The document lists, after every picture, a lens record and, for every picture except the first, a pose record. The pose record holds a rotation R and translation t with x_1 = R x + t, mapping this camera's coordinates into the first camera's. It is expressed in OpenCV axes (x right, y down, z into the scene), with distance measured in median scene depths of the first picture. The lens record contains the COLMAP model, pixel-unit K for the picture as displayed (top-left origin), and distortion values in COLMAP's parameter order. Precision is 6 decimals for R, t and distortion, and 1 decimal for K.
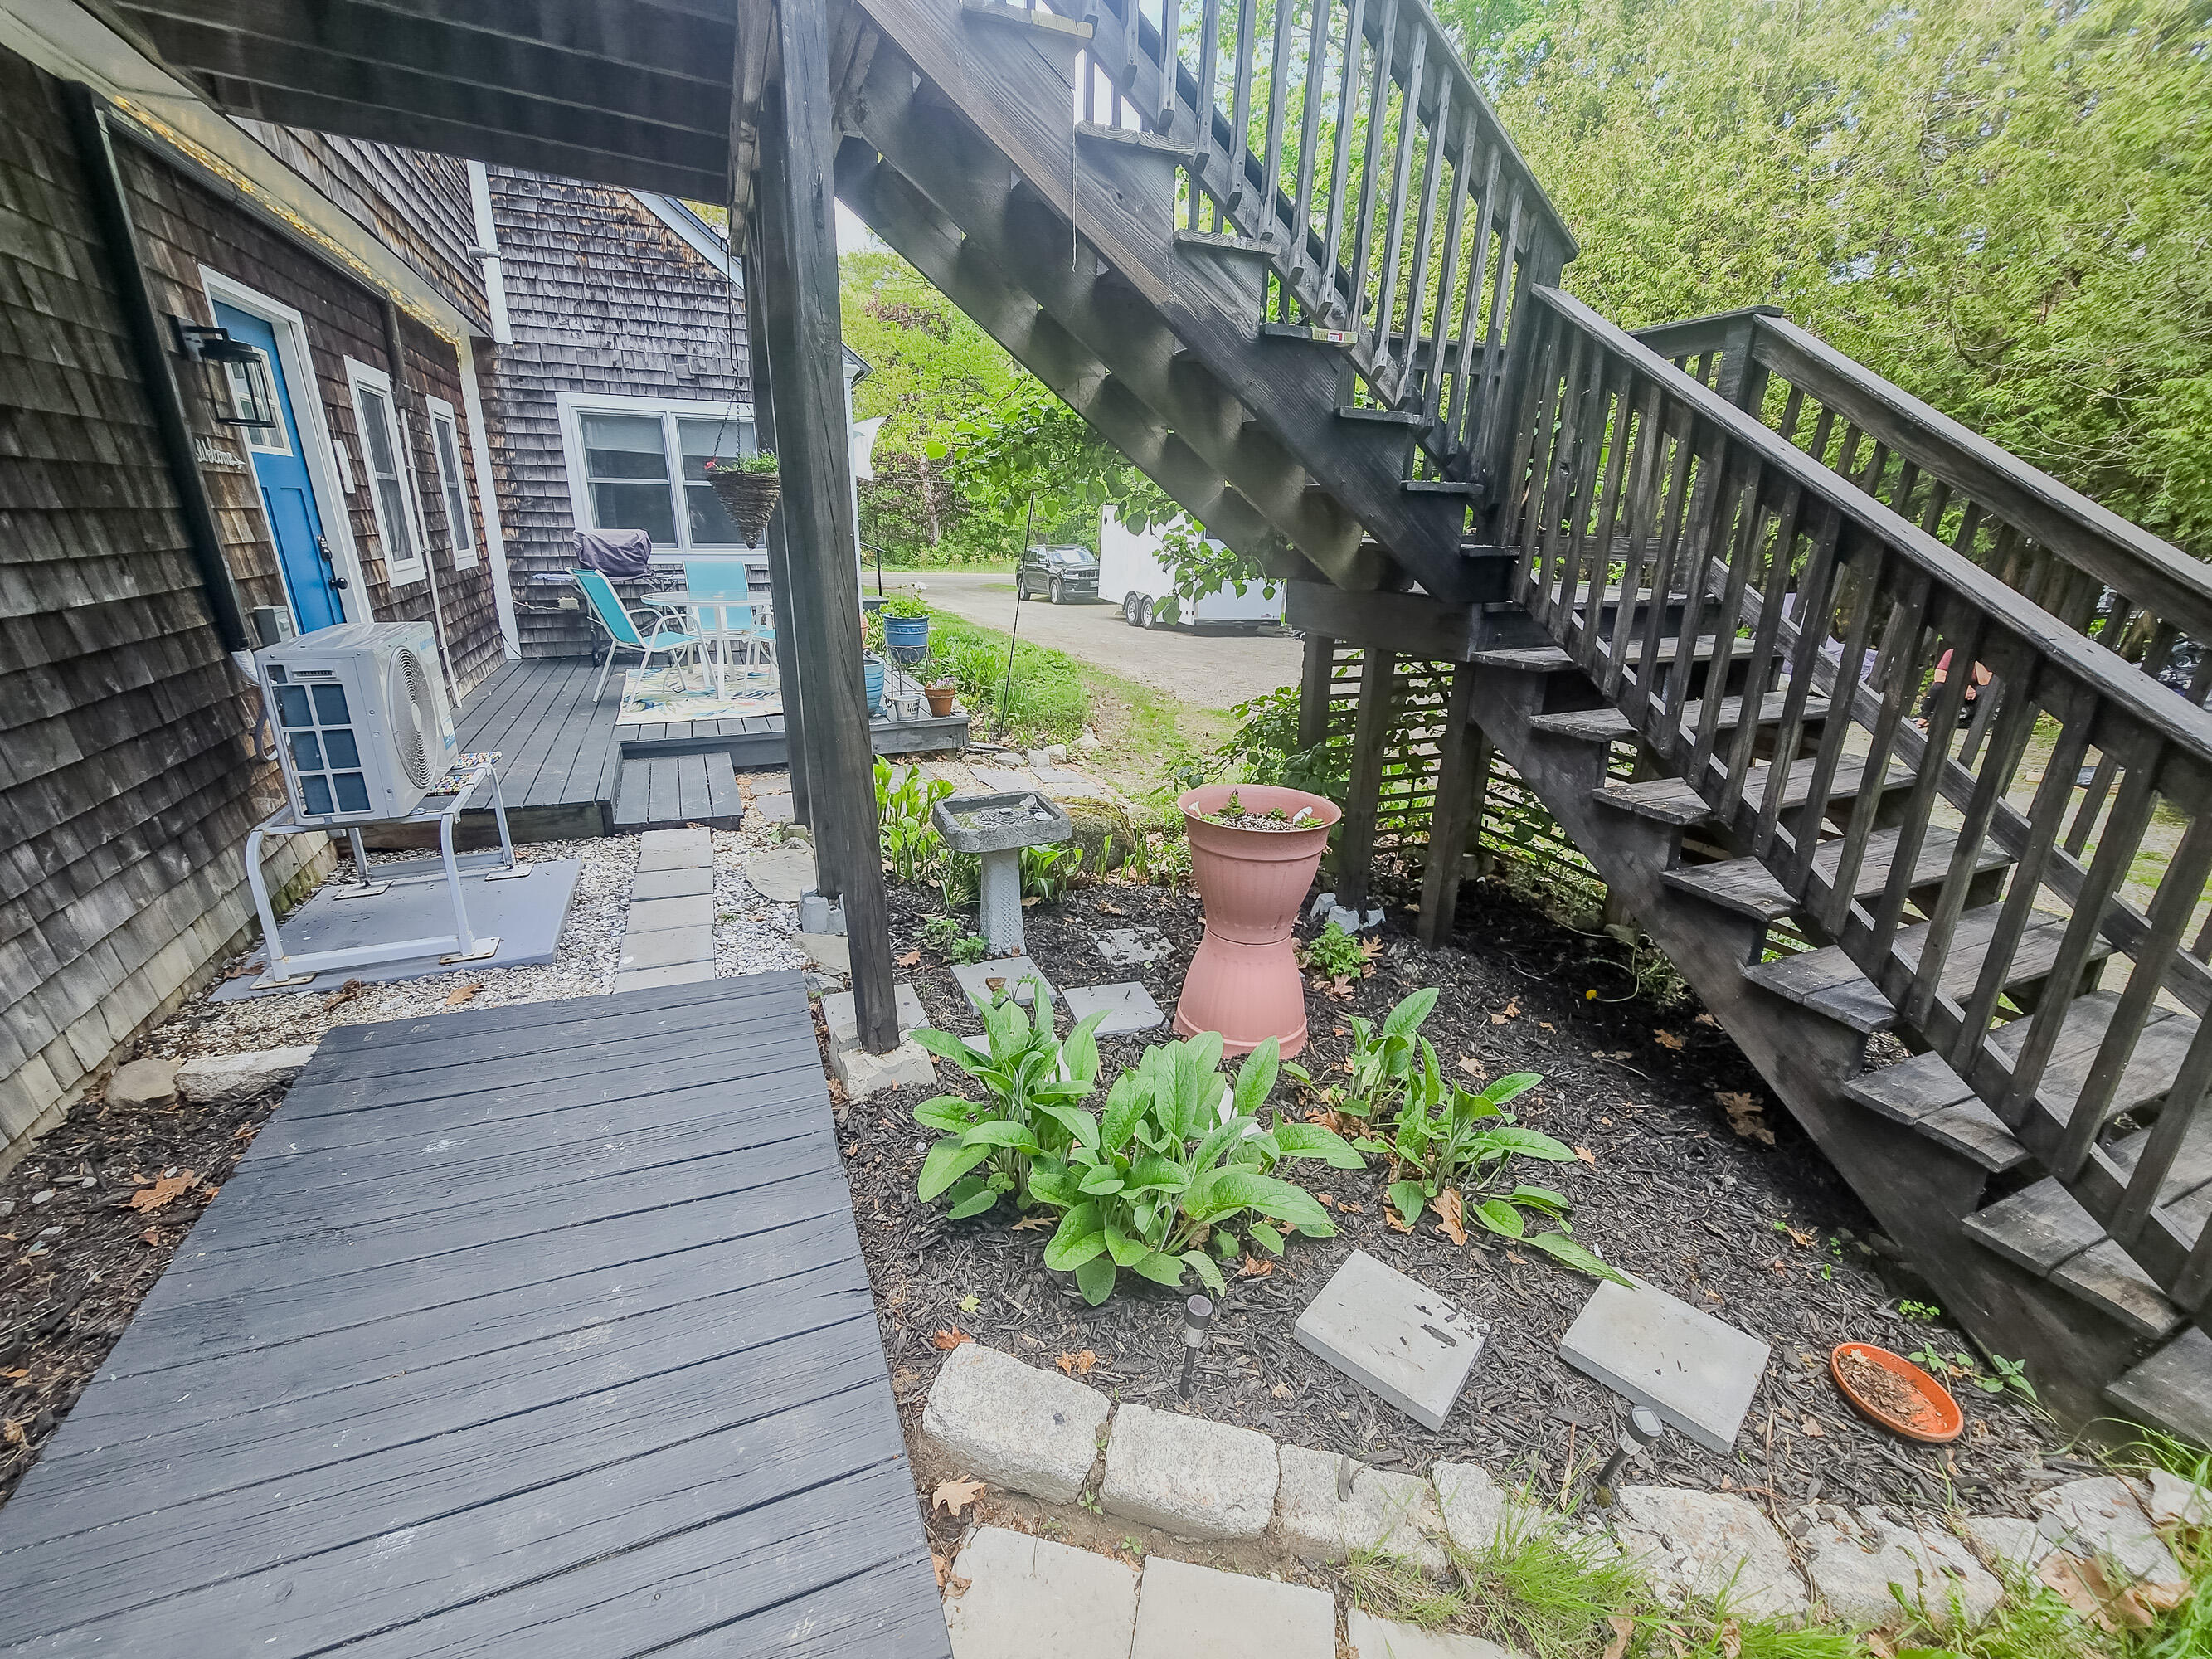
lens RADIAL K [[908.7, 0, 1103.9], [0, 908.7, 814.8], [0, 0, 1]] dist [-0.005059, 0.000319]
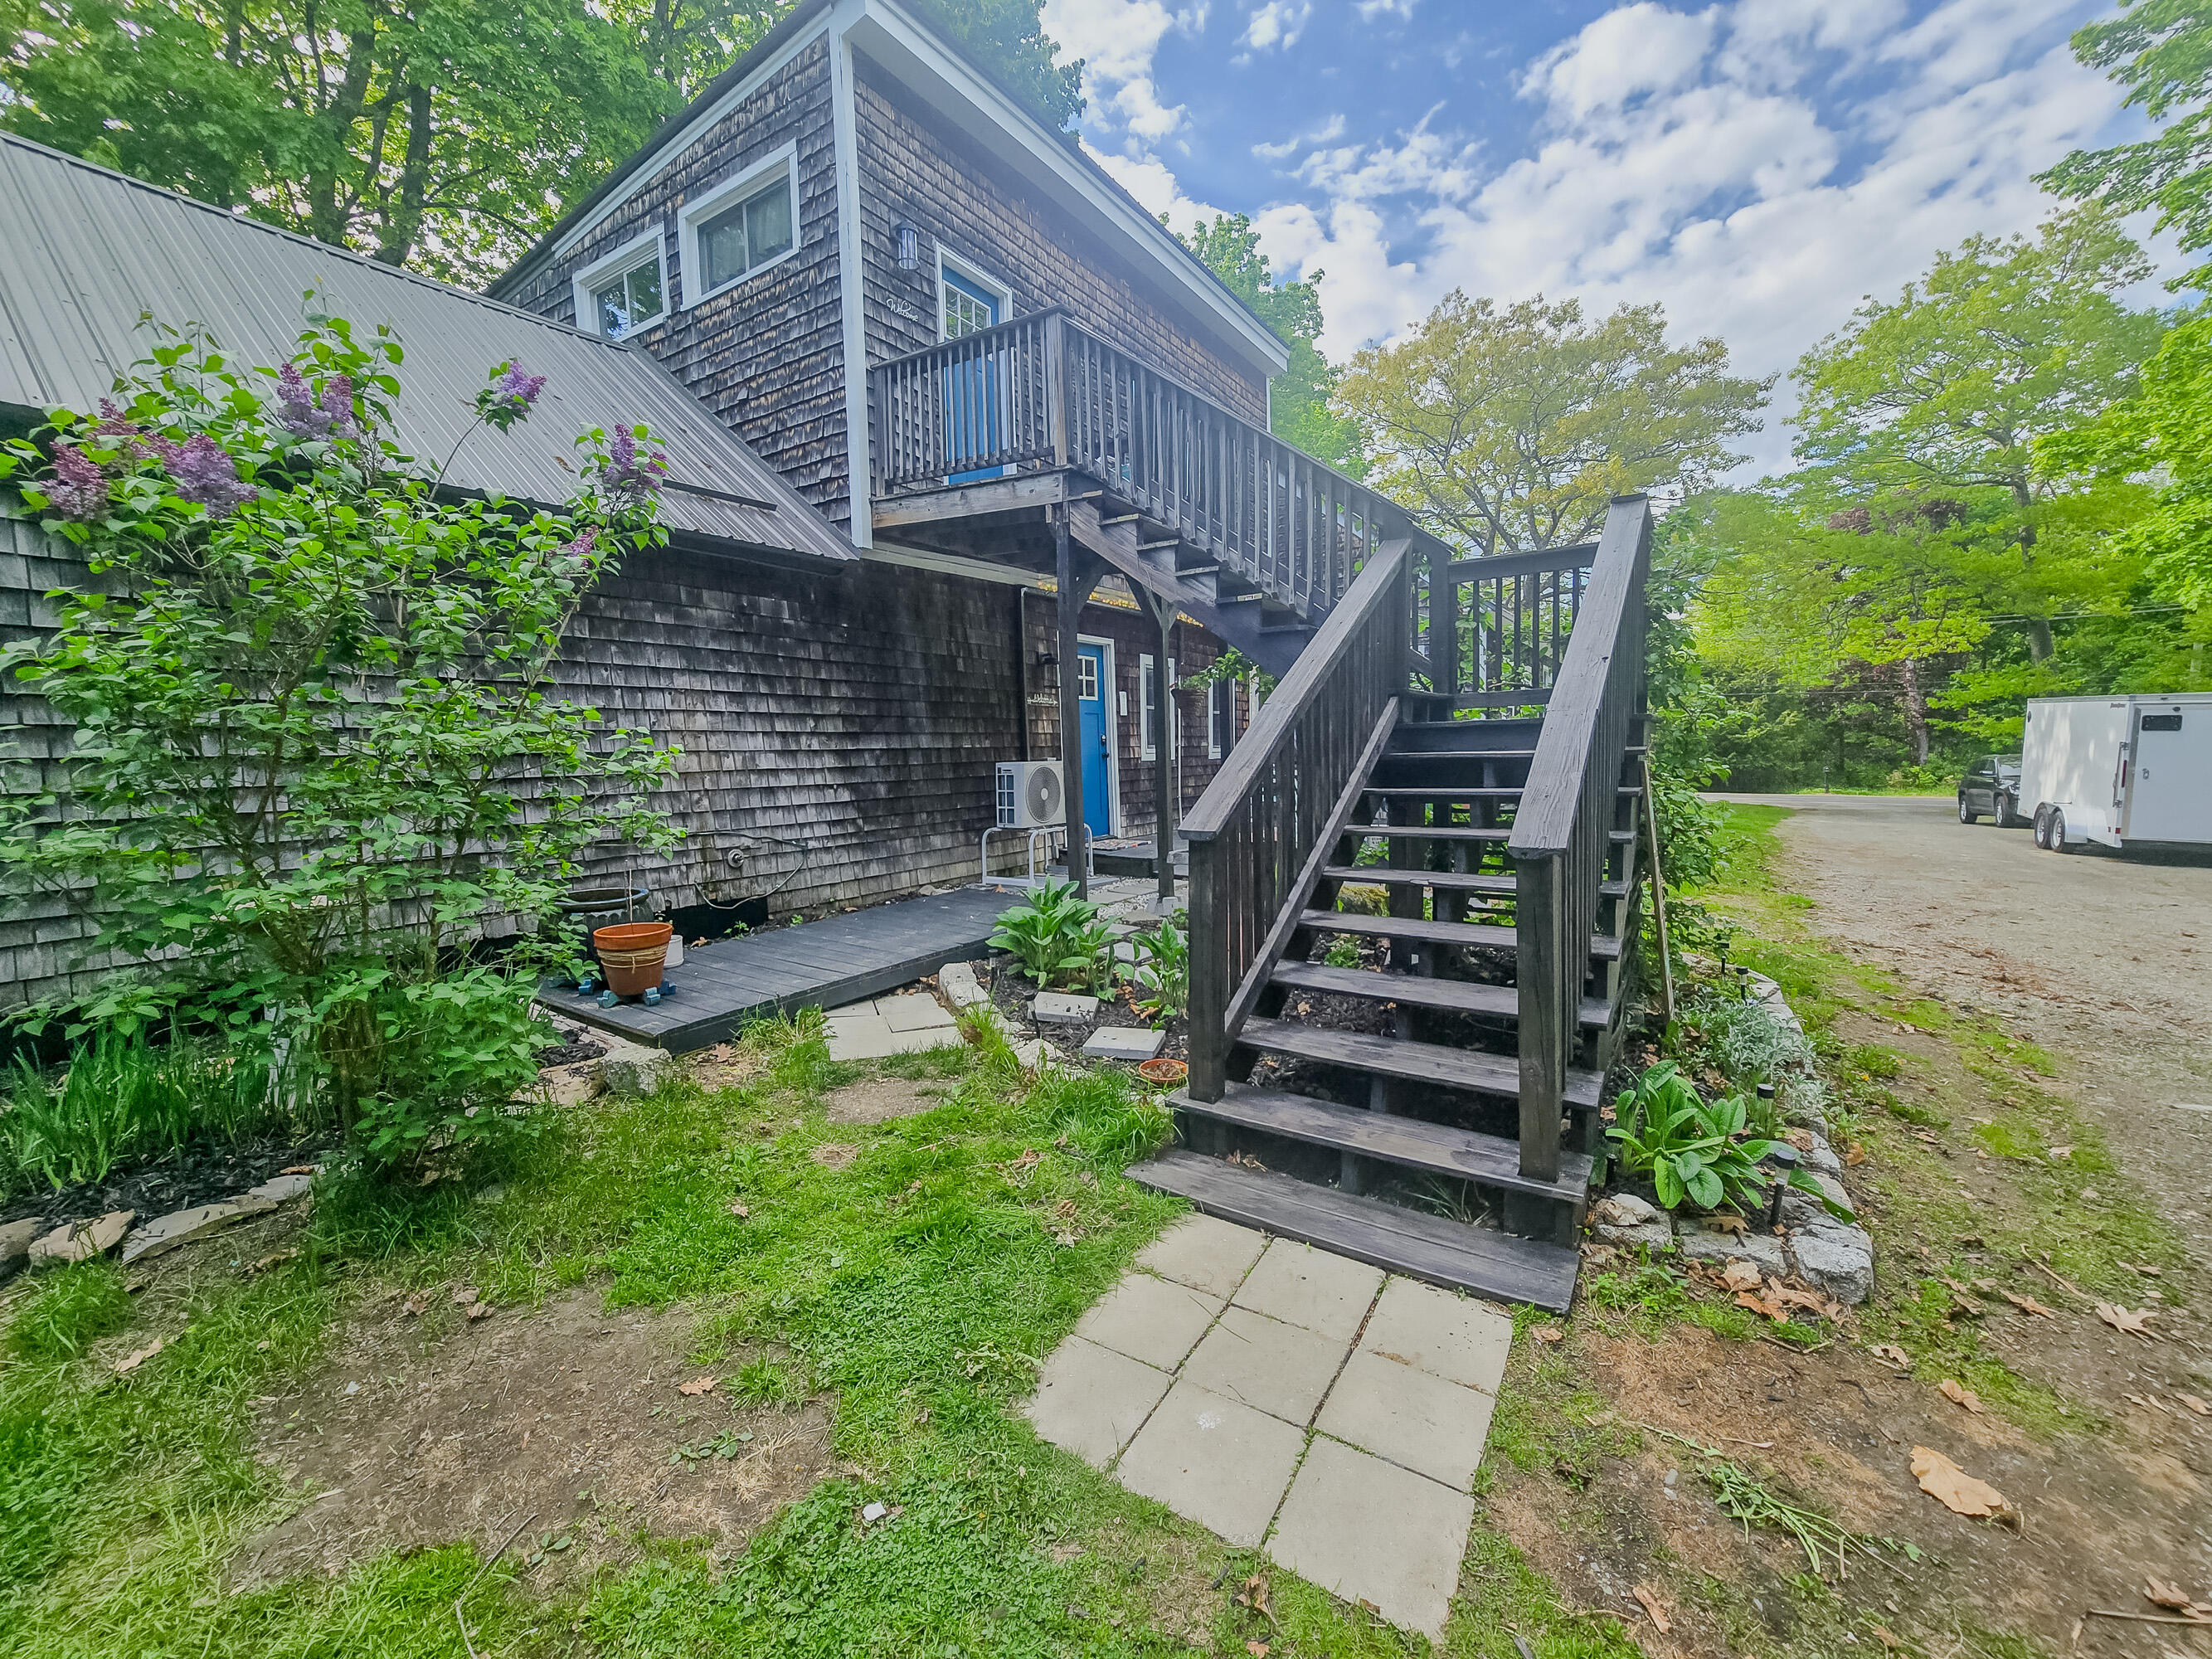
lens RADIAL K [[908.7, 0, 1117.6], [0, 908.7, 809.5], [0, 0, 1]] dist [-0.005059, 0.000319]
pose [[0.550514, 0.022896, -0.834512, 0.577839], [-0.231383, 0.964646, -0.126173, 0.082322], [0.802120, 0.262552, 0.536349, -0.072629]]
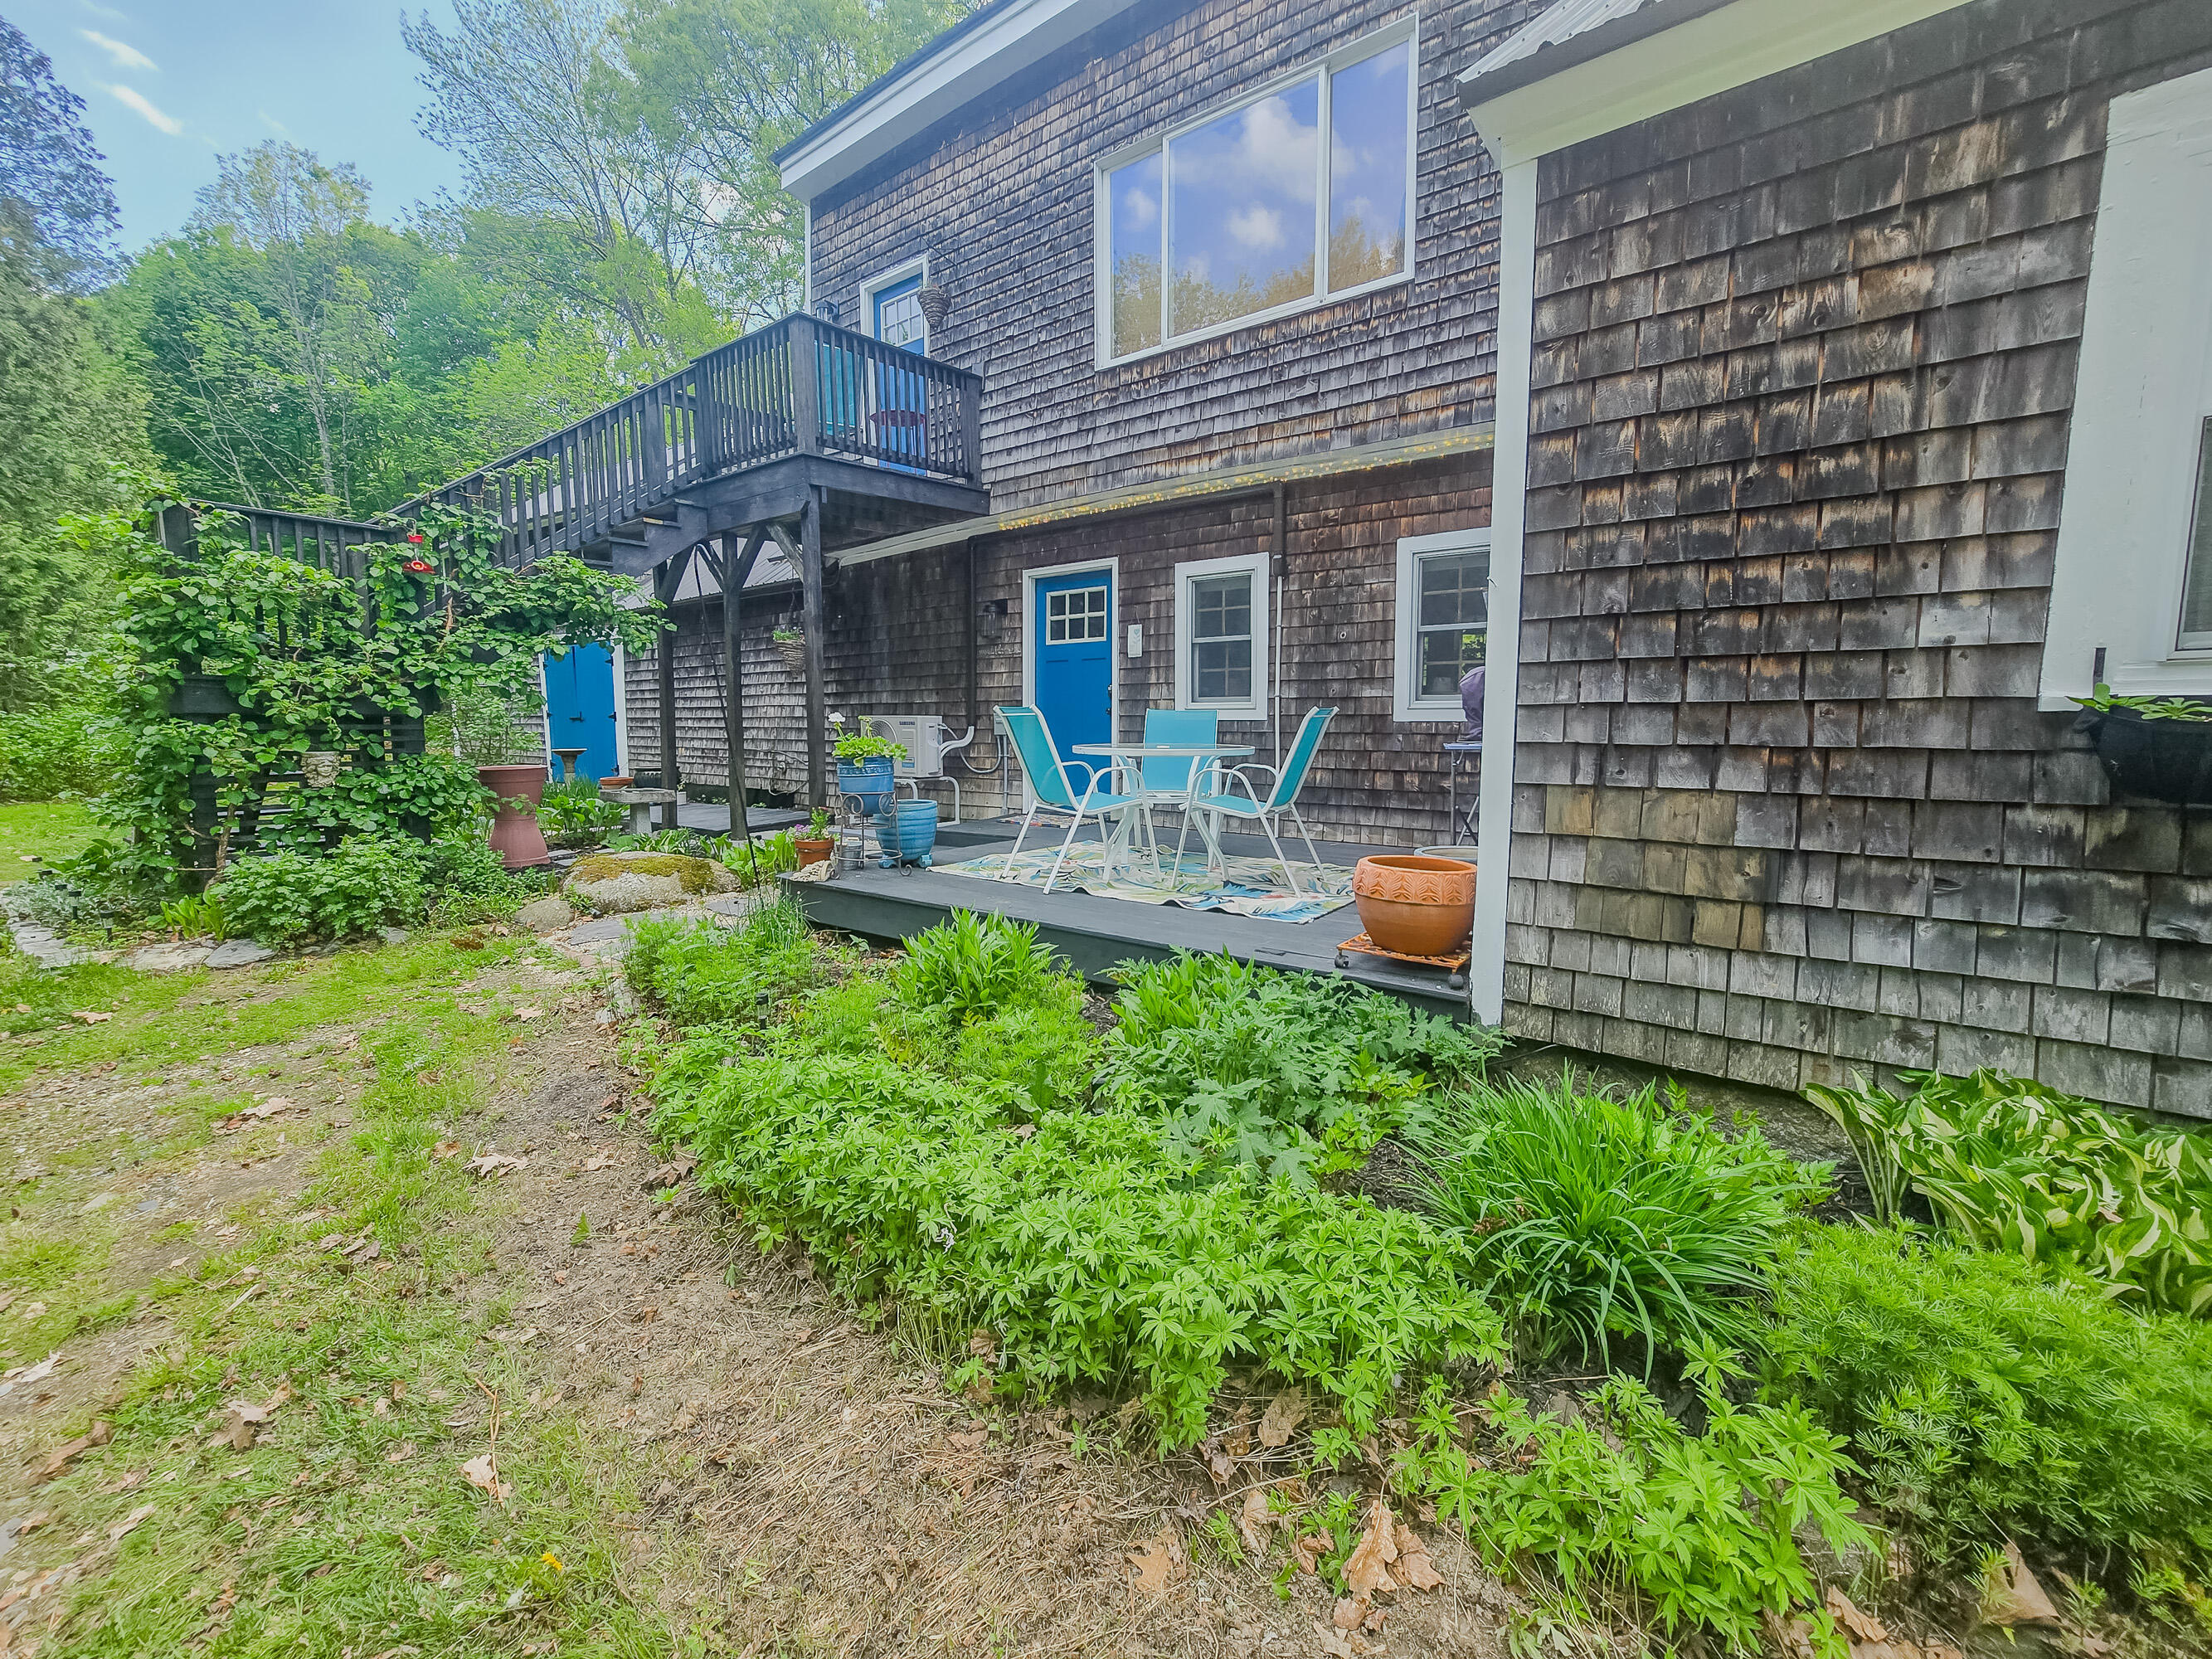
lens RADIAL K [[908.7, 0, 1115.7], [0, 908.7, 808.0], [0, 0, 1]] dist [-0.005059, 0.000319]
pose [[-0.872738, 0.025991, -0.487497, -0.018704], [-0.168709, 0.921001, 0.351134, -0.399036], [0.458111, 0.388693, -0.799407, 1.412042]]
